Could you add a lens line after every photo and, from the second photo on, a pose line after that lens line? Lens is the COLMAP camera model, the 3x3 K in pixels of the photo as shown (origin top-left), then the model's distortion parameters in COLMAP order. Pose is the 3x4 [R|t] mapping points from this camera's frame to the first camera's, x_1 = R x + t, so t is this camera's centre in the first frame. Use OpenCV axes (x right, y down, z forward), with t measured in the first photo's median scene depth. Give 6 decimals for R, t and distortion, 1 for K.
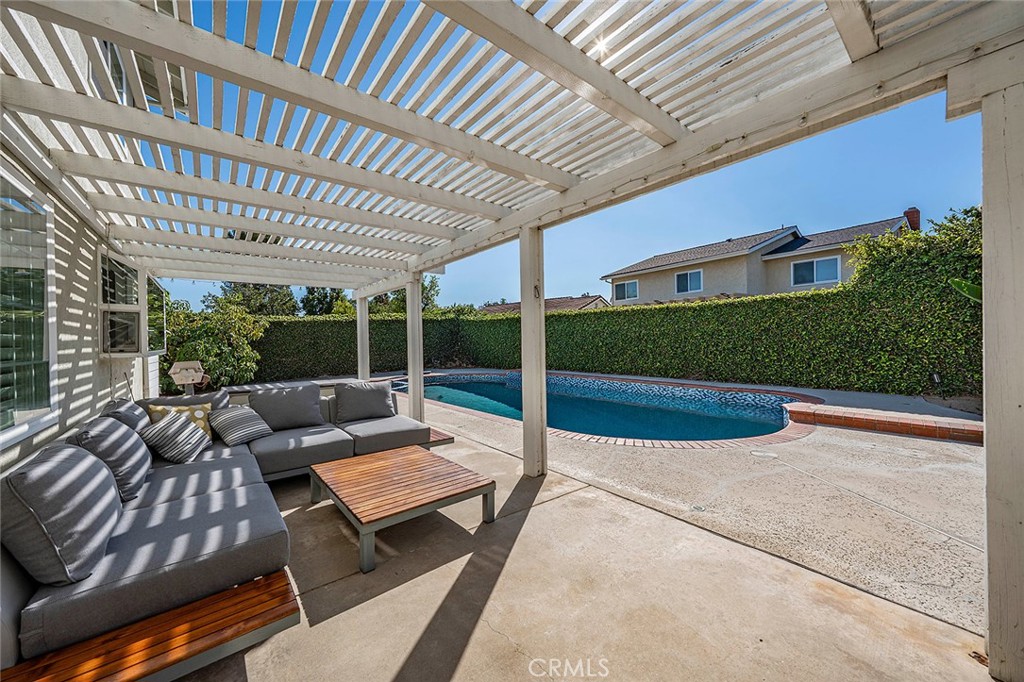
lens RADIAL K [[360.9, 0, 512.0], [0, 360.9, 341.0], [0, 0, 1]] dist [-0.005263, 0.000012]
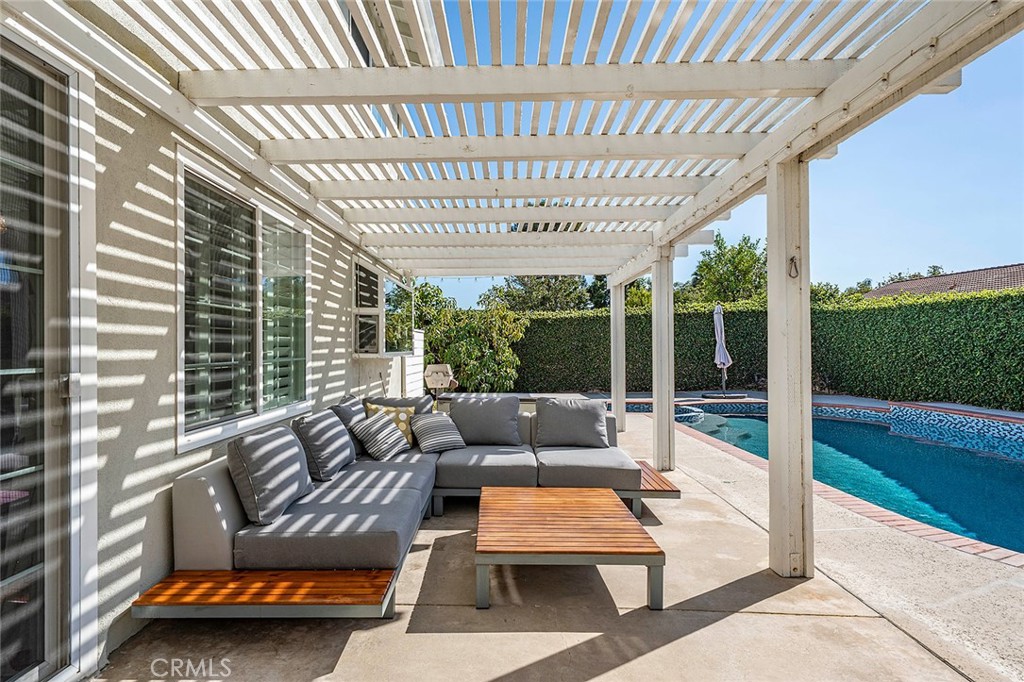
lens RADIAL K [[559.6, 0, 512.0], [0, 559.6, 341.0], [0, 0, 1]] dist [-0.001090, -0.000221]
pose [[0.772388, 0.009020, -0.635087, 0.348547], [-0.013044, 0.999914, -0.001662, -0.007912], [0.635017, 0.009568, 0.772439, -0.010751]]
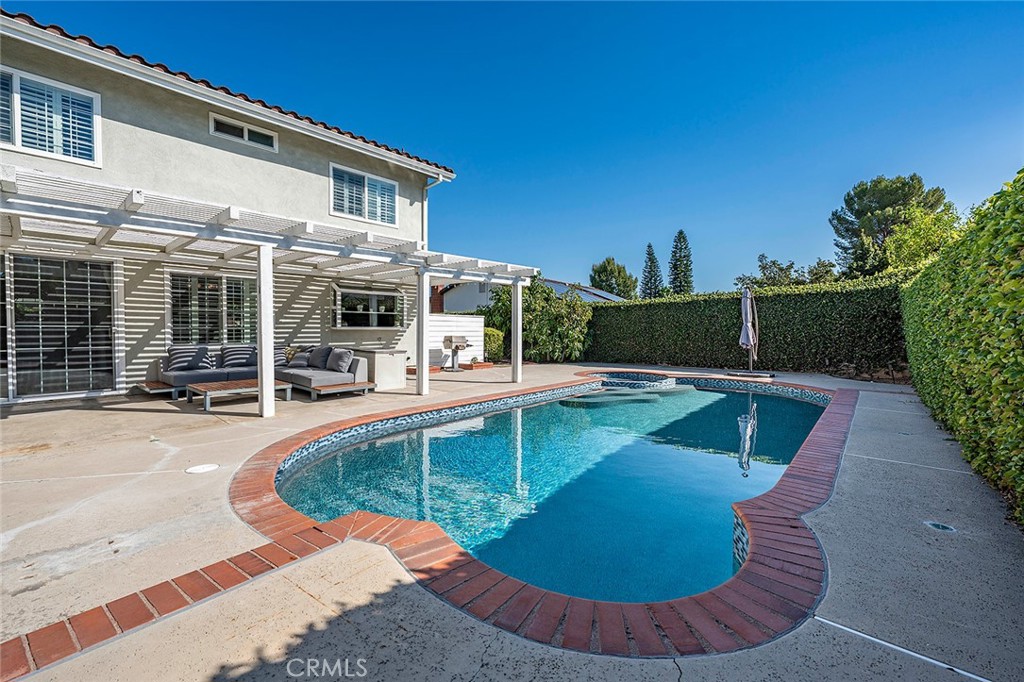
lens RADIAL K [[443.0, 0, 507.8], [0, 443.0, 340.6], [0, 0, 1]] dist [-0.001197, -0.000159]
pose [[0.154681, 0.045691, -0.986907, 2.223283], [-0.013279, 0.998936, 0.044167, -0.026479], [0.987875, 0.006273, 0.155123, 1.906744]]
